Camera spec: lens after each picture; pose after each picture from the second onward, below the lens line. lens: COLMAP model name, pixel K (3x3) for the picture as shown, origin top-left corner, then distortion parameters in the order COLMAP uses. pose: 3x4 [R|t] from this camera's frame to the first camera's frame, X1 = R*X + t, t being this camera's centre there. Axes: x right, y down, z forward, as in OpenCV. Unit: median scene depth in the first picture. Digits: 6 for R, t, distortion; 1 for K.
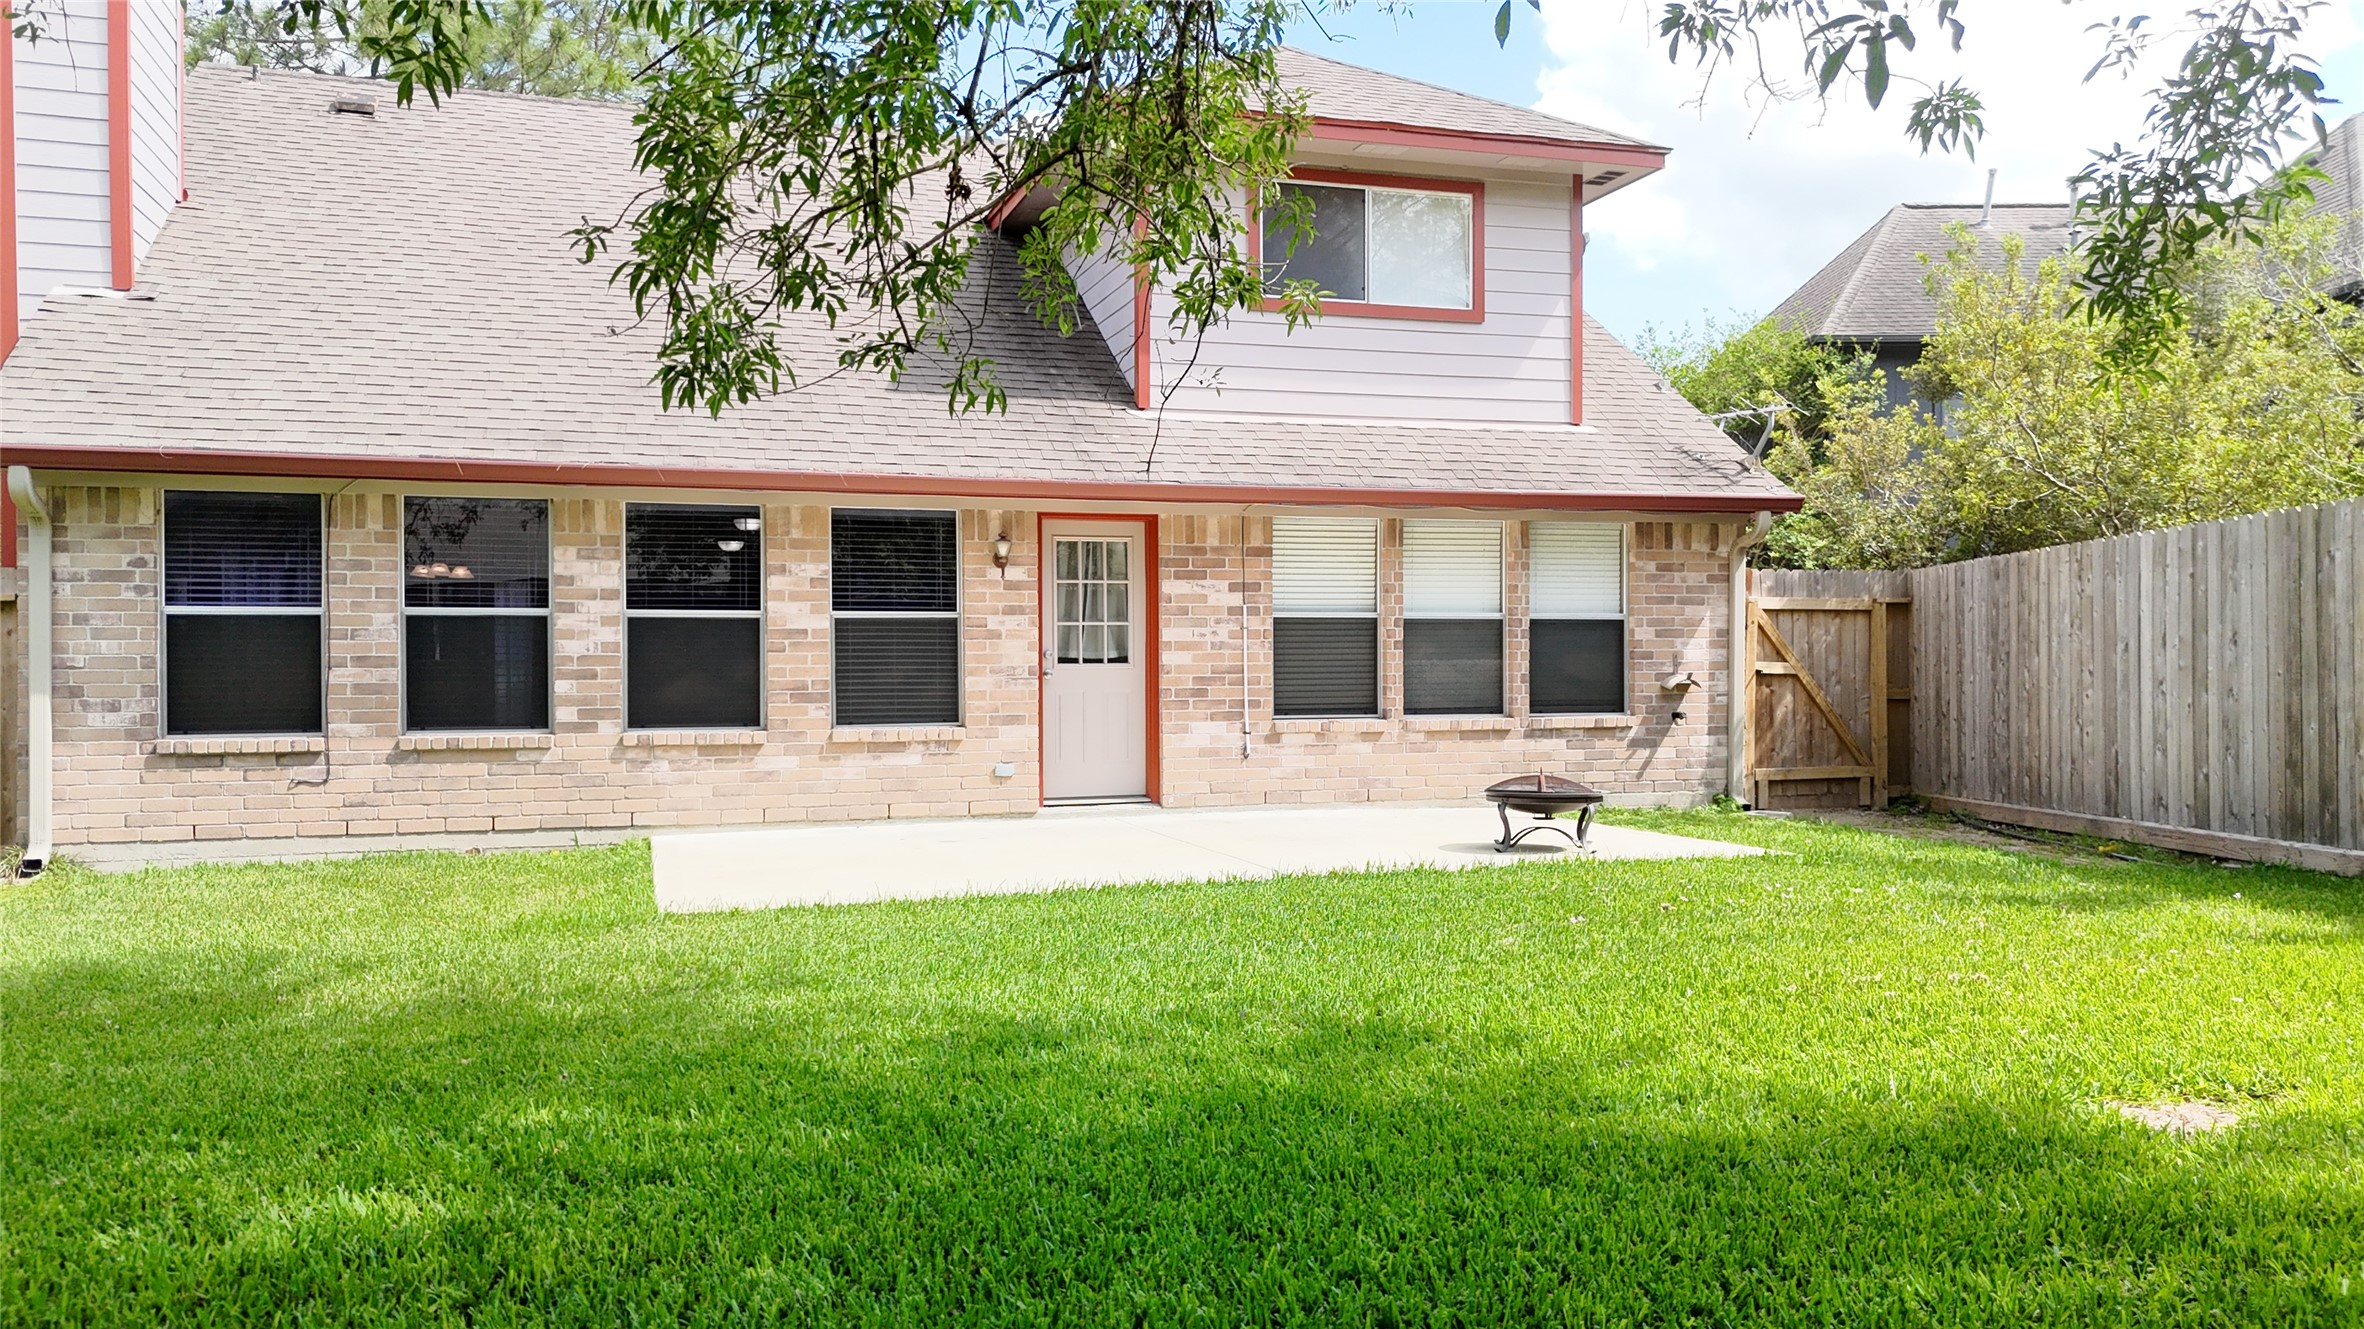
lens RADIAL K [[1731.7, 0, 1176.9], [0, 1731.7, 676.6], [0, 0, 1]] dist [0.041985, -0.008447]
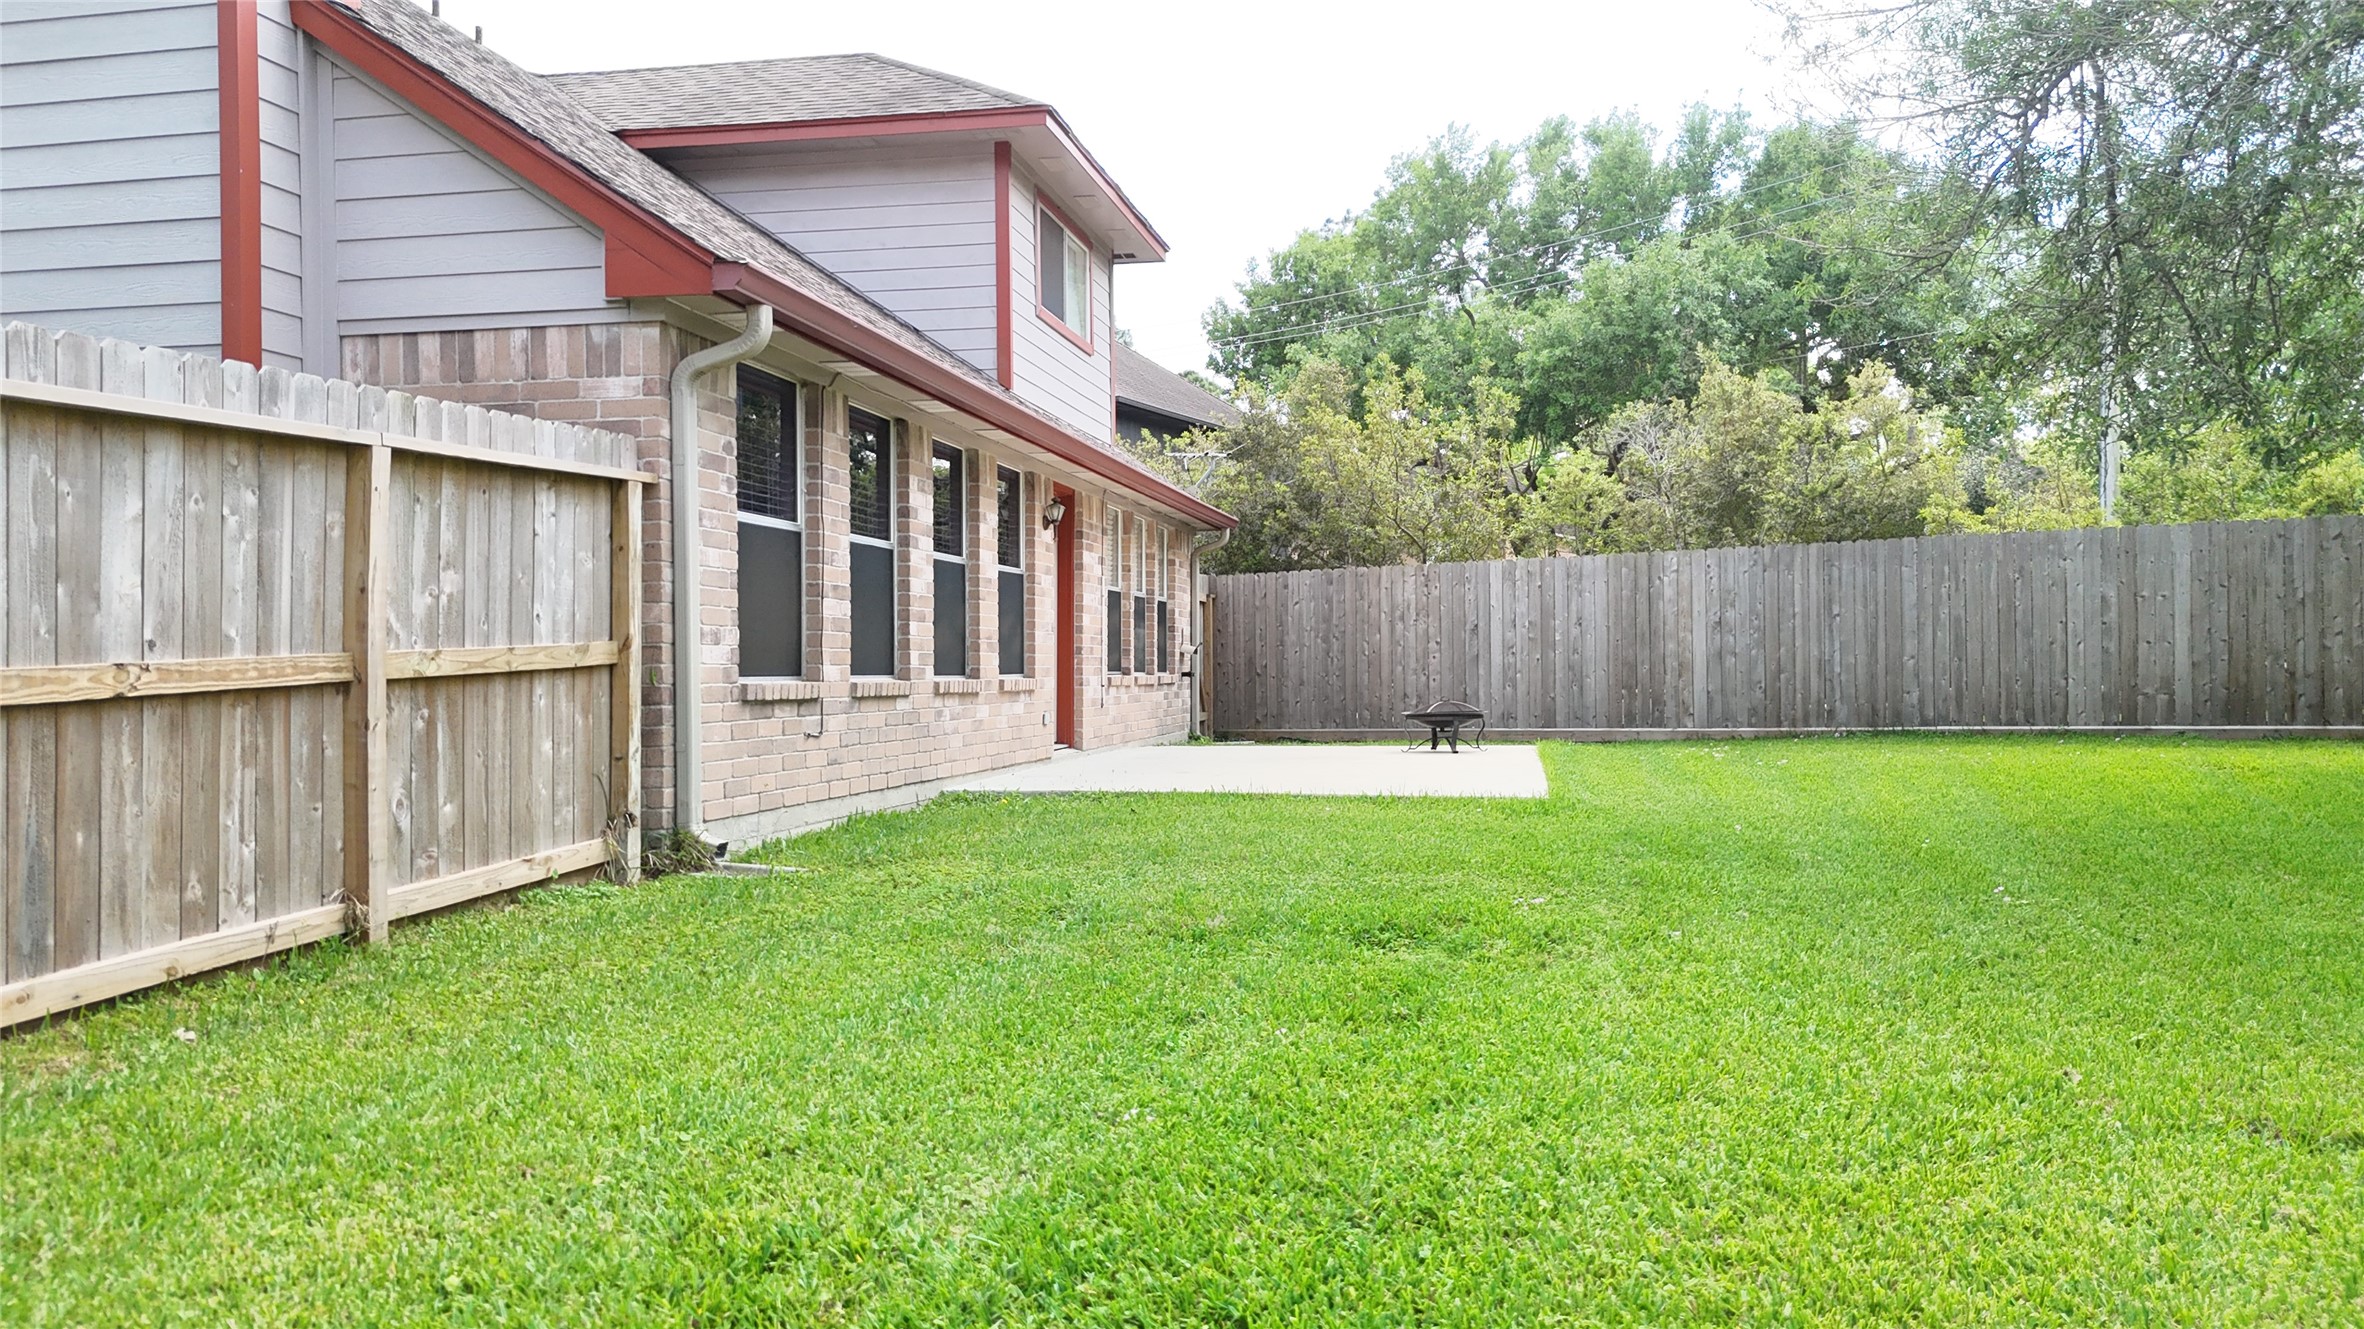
lens RADIAL K [[1731.7, 0, 1179.5], [0, 1731.7, 656.4], [0, 0, 1]] dist [0.041985, -0.008447]
pose [[0.477688, 0.009994, 0.878472, -1.029804], [0.007326, 0.999855, -0.015358, 0.033636], [-0.878499, 0.013772, 0.477546, 0.426129]]
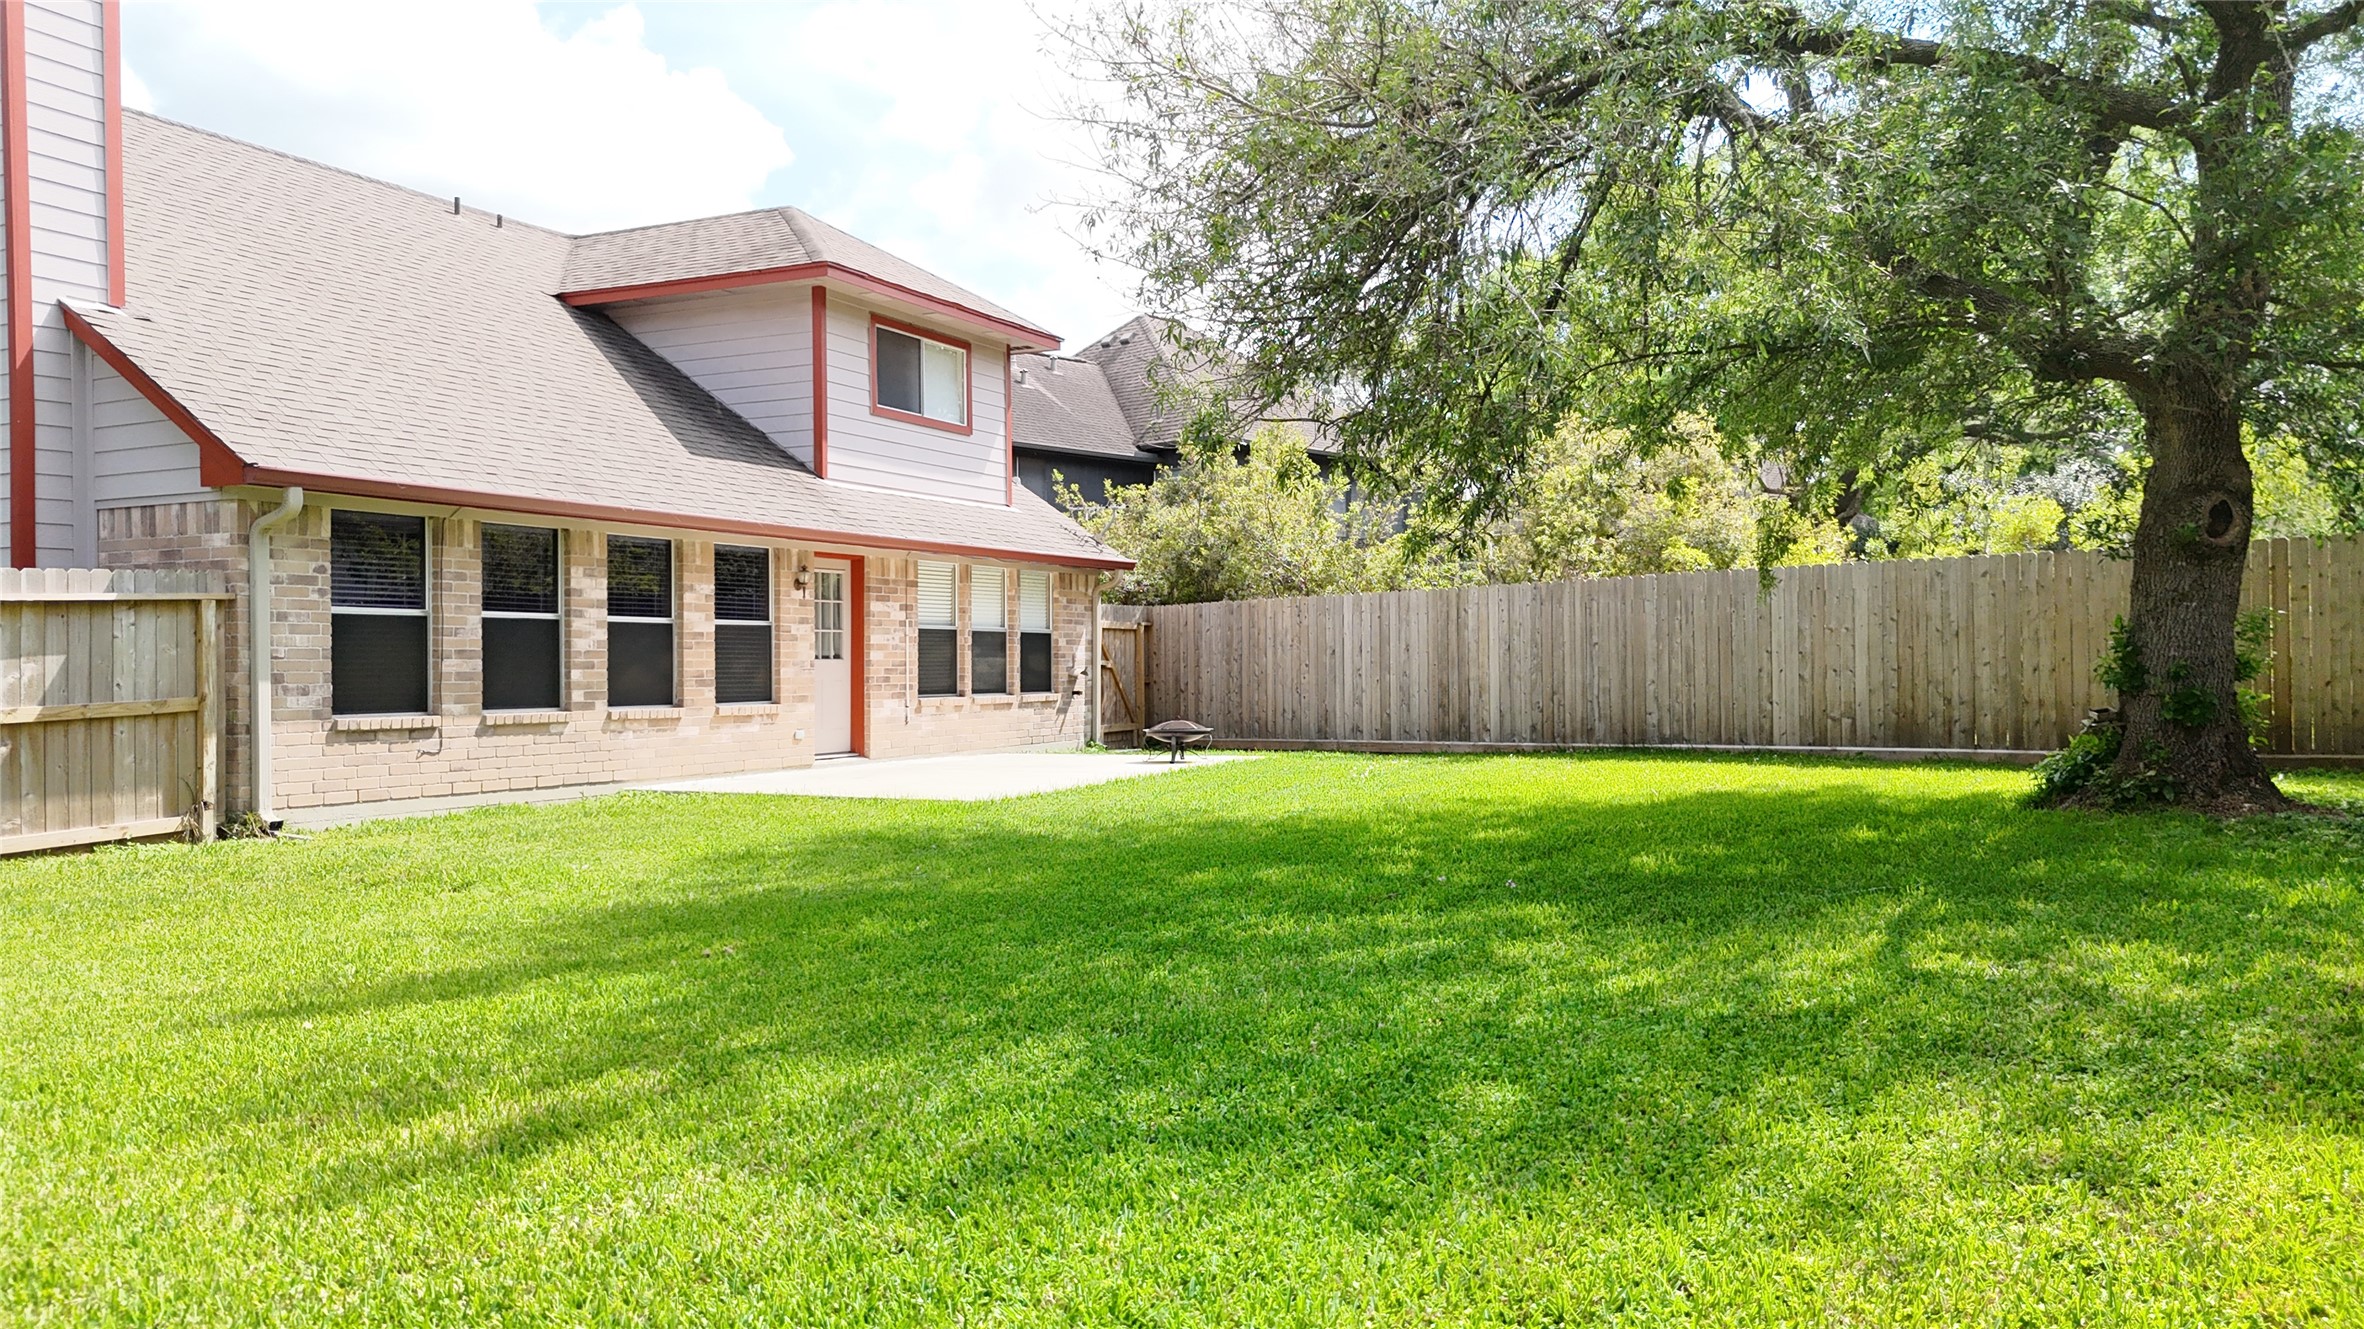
lens RADIAL K [[1731.7, 0, 1169.9], [0, 1731.7, 667.7], [0, 0, 1]] dist [0.041985, -0.008447]
pose [[0.697535, 0.000272, 0.716550, -0.924599], [0.005939, 0.999963, -0.006161, 0.010606], [-0.716526, 0.008554, 0.697508, -0.206604]]
